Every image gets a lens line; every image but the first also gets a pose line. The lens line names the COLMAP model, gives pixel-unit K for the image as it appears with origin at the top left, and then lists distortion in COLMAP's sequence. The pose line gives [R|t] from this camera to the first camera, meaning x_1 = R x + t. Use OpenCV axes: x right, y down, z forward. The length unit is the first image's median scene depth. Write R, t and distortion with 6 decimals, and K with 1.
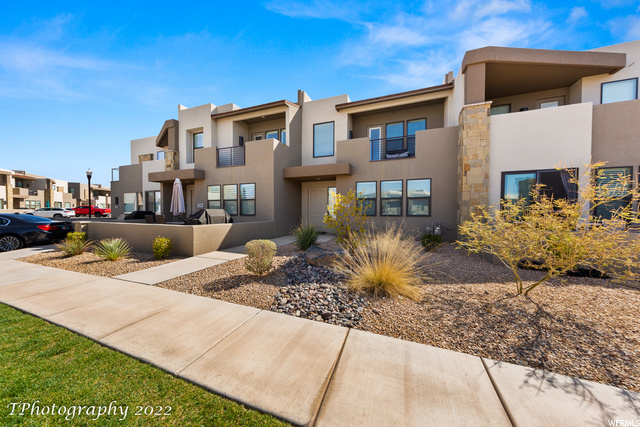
lens RADIAL K [[206.1, 0, 320.0], [0, 206.1, 213.5], [0, 0, 1]] dist [0.004075, -0.000023]
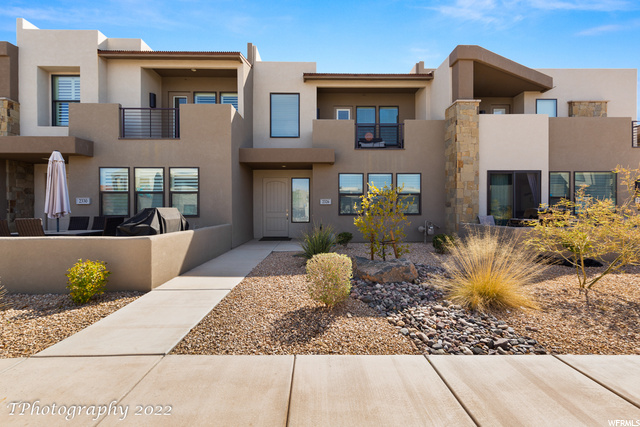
lens RADIAL K [[257.9, 0, 317.7], [0, 257.9, 207.9], [0, 0, 1]] dist [0.001645, 0.000174]
pose [[0.929425, -0.002511, 0.369003, -0.275107], [0.008154, 0.999872, -0.013734, -0.004374], [-0.368921, 0.015773, 0.929327, 0.097281]]
